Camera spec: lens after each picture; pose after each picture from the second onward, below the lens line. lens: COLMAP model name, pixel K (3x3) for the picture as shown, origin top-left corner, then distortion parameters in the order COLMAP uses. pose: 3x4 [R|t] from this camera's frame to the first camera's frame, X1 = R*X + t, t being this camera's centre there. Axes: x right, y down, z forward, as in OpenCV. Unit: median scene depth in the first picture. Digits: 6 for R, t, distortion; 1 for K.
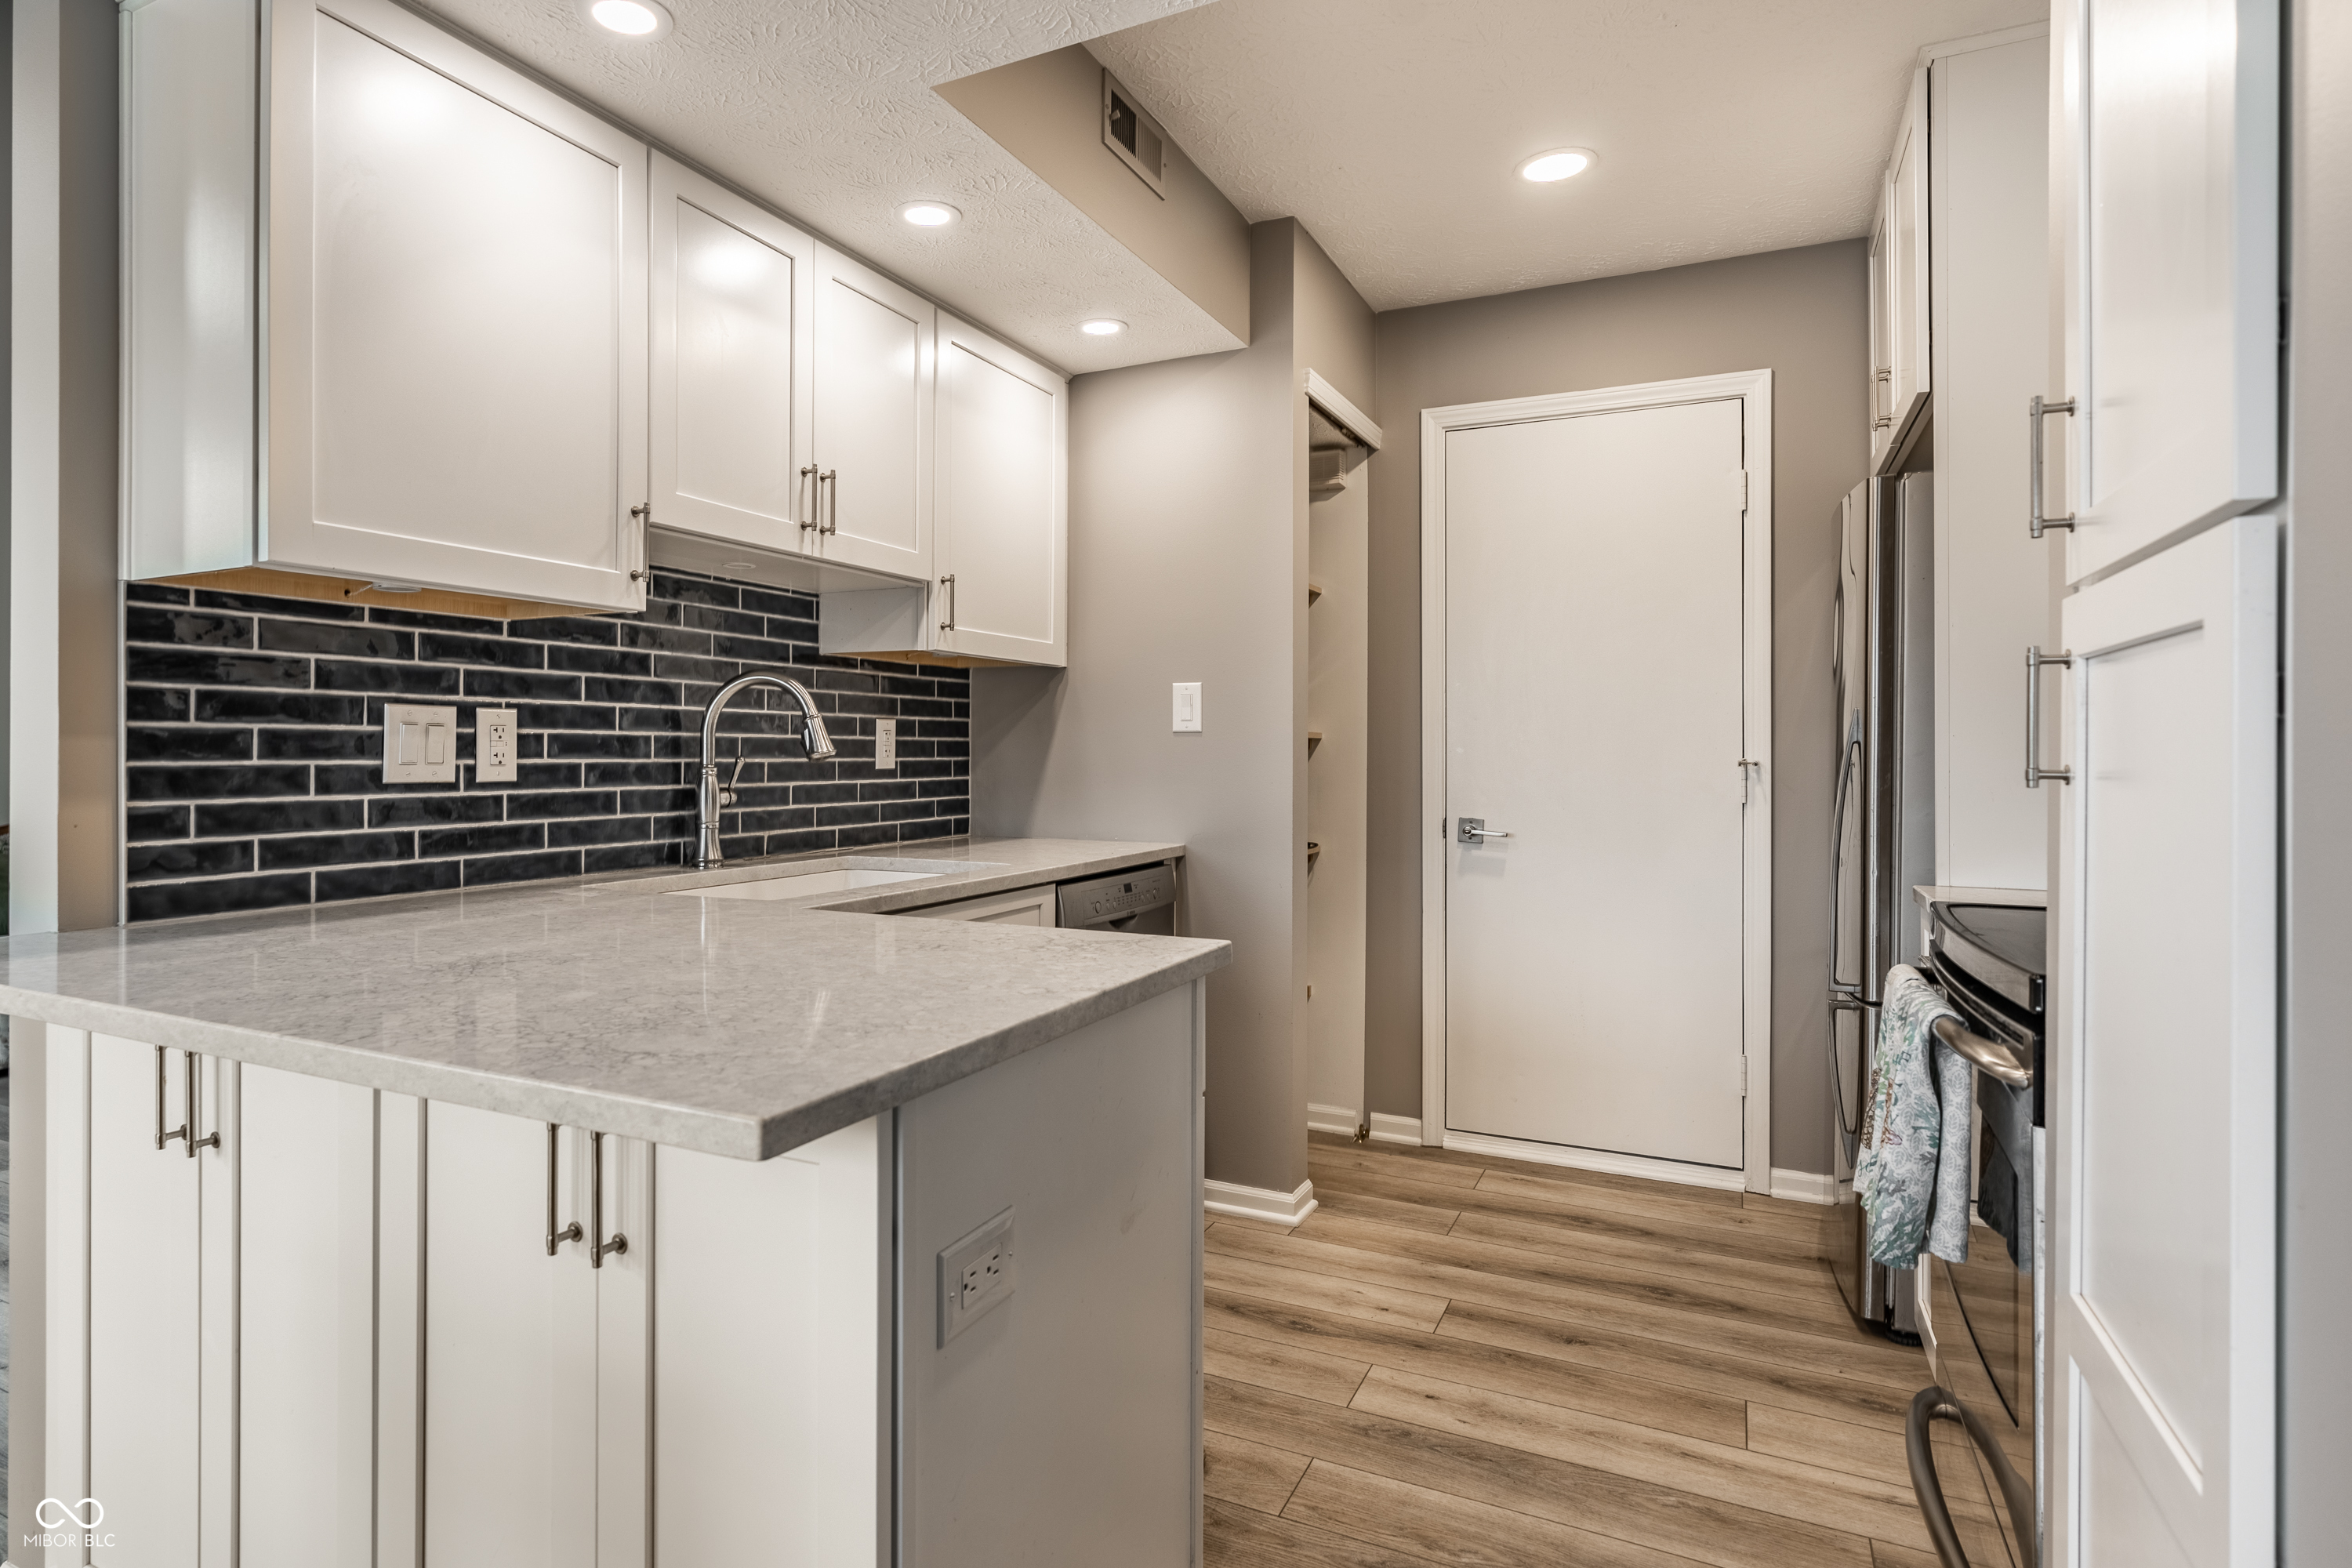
lens RADIAL K [[1290.9, 0, 1055.8], [0, 1290.9, 750.1], [0, 0, 1]] dist [-0.006967, 0.000611]
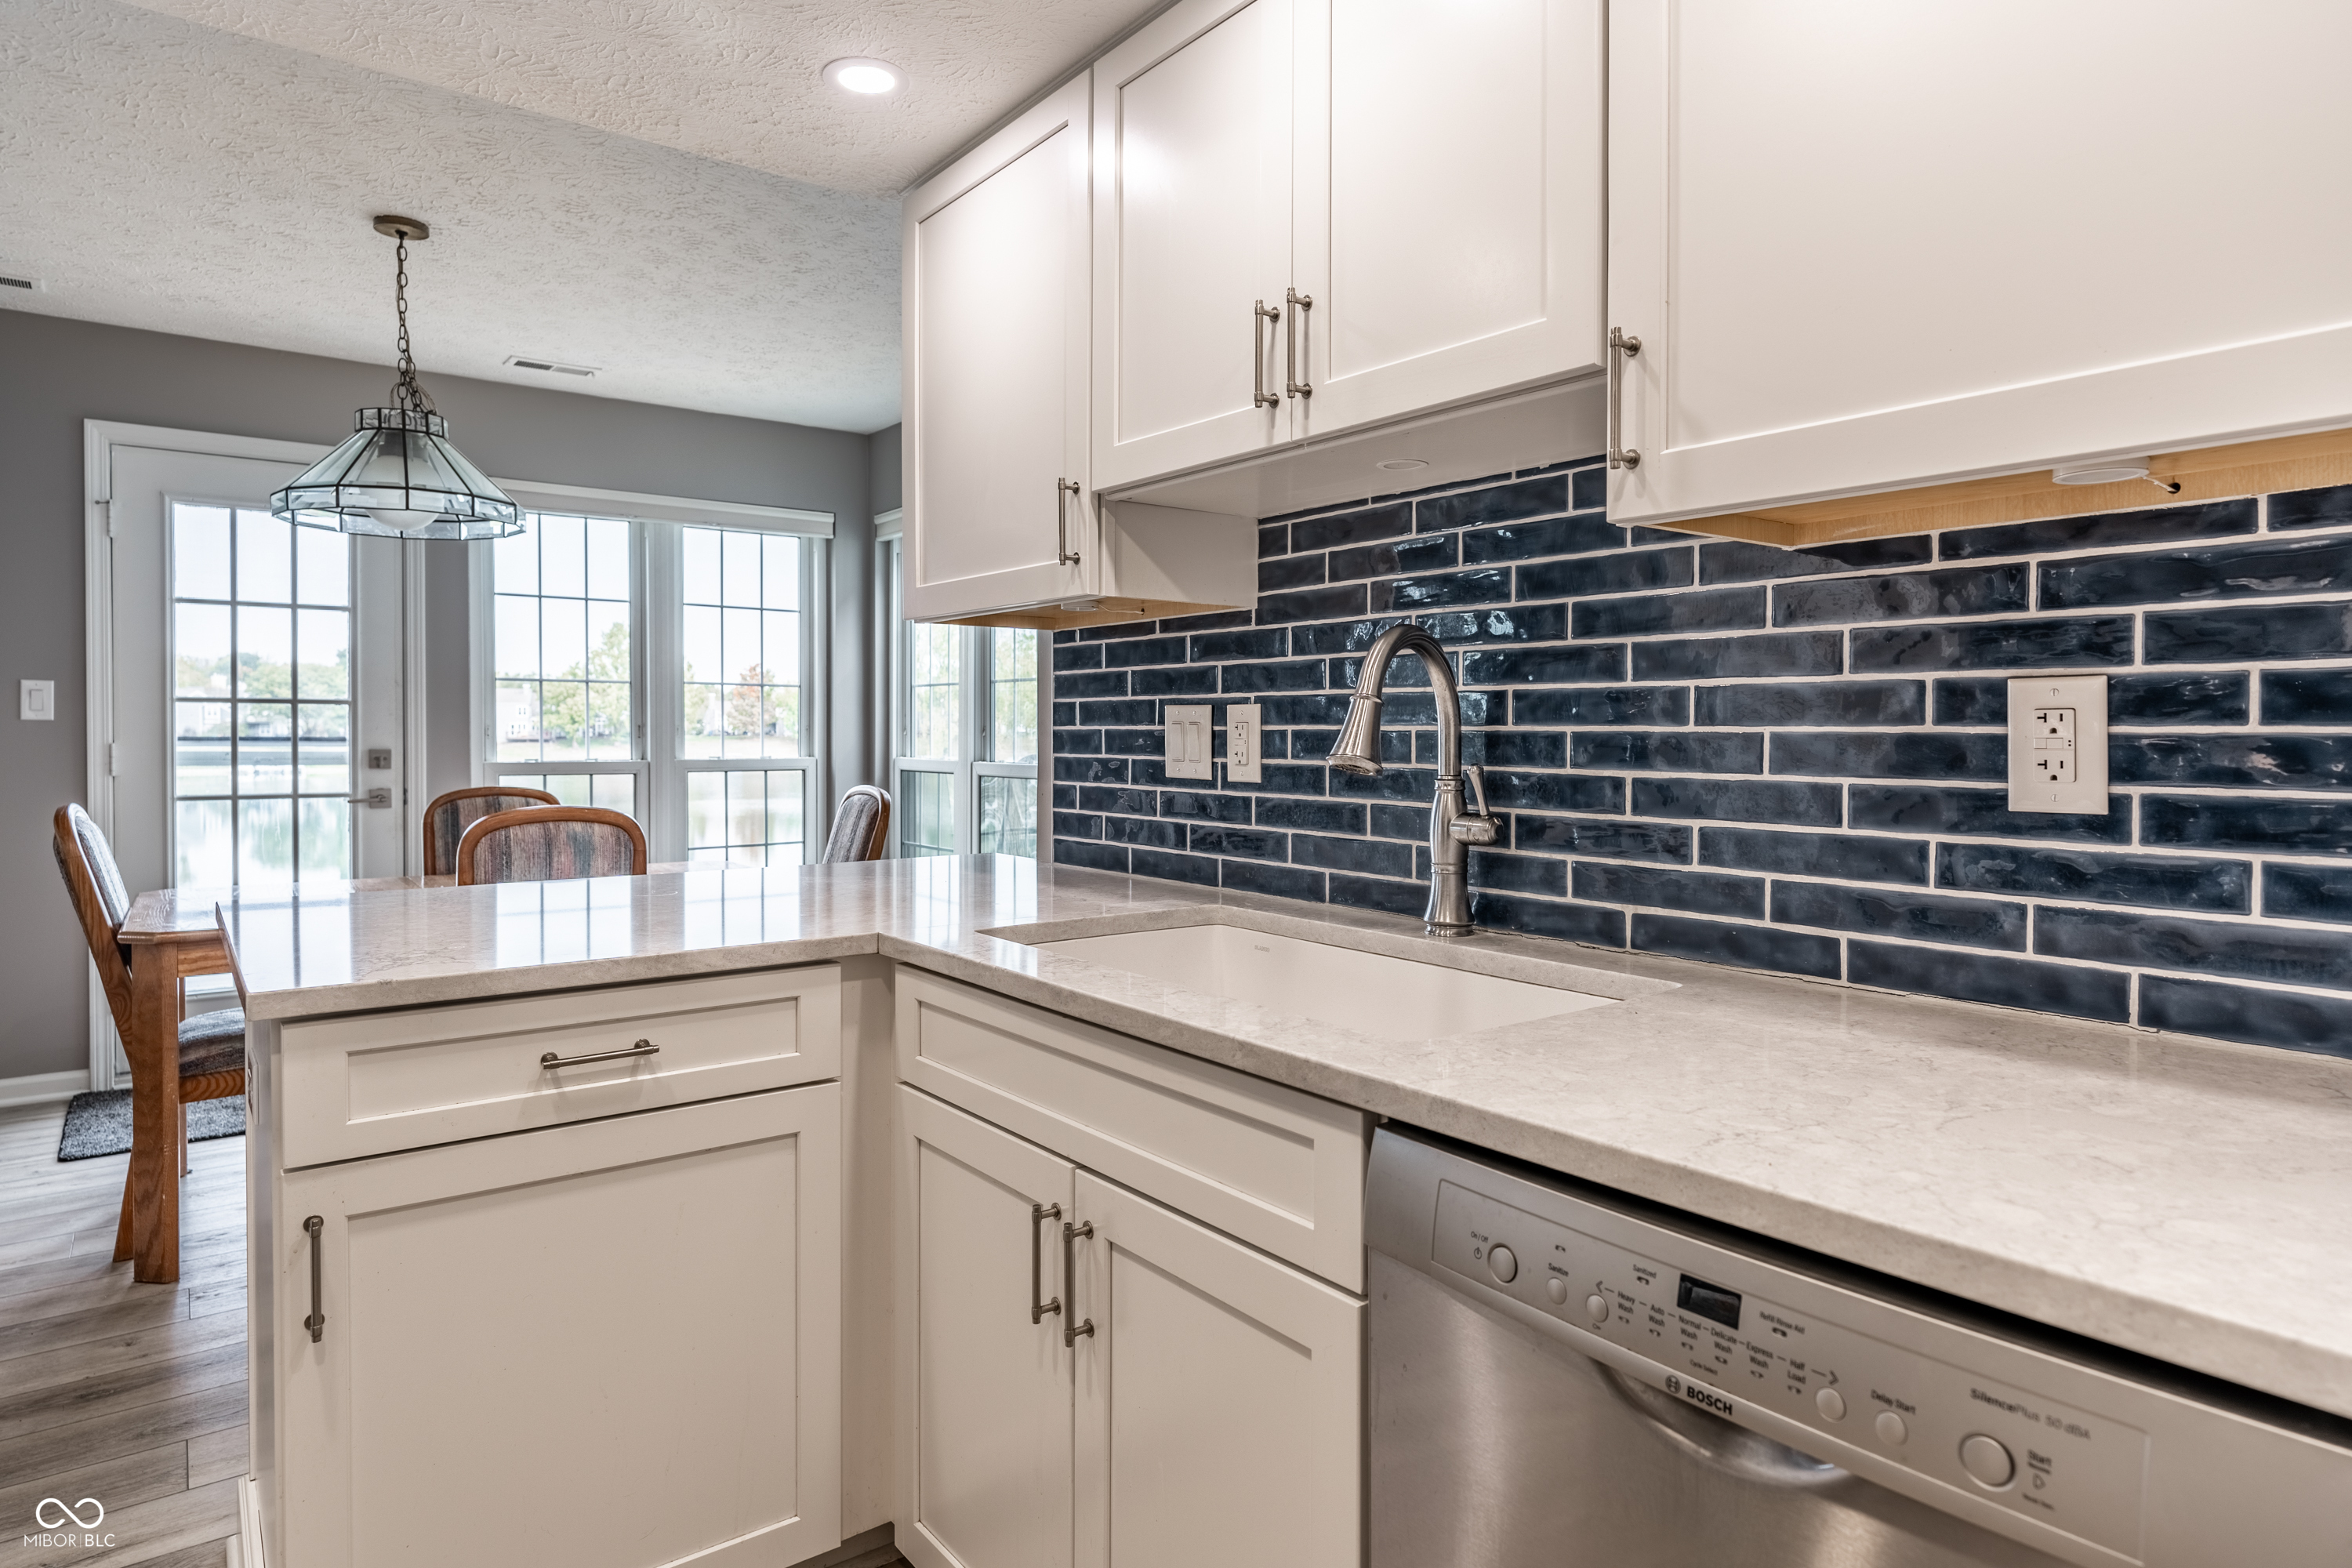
lens RADIAL K [[1313.7, 0, 1161.2], [0, 1313.7, 756.1], [0, 0, 1]] dist [-0.004168, 0.003198]
pose [[-0.424465, 0.013994, -0.905336, 0.399446], [-0.002755, 0.999856, 0.016746, -0.009102], [0.905440, 0.009602, -0.424365, 1.177328]]
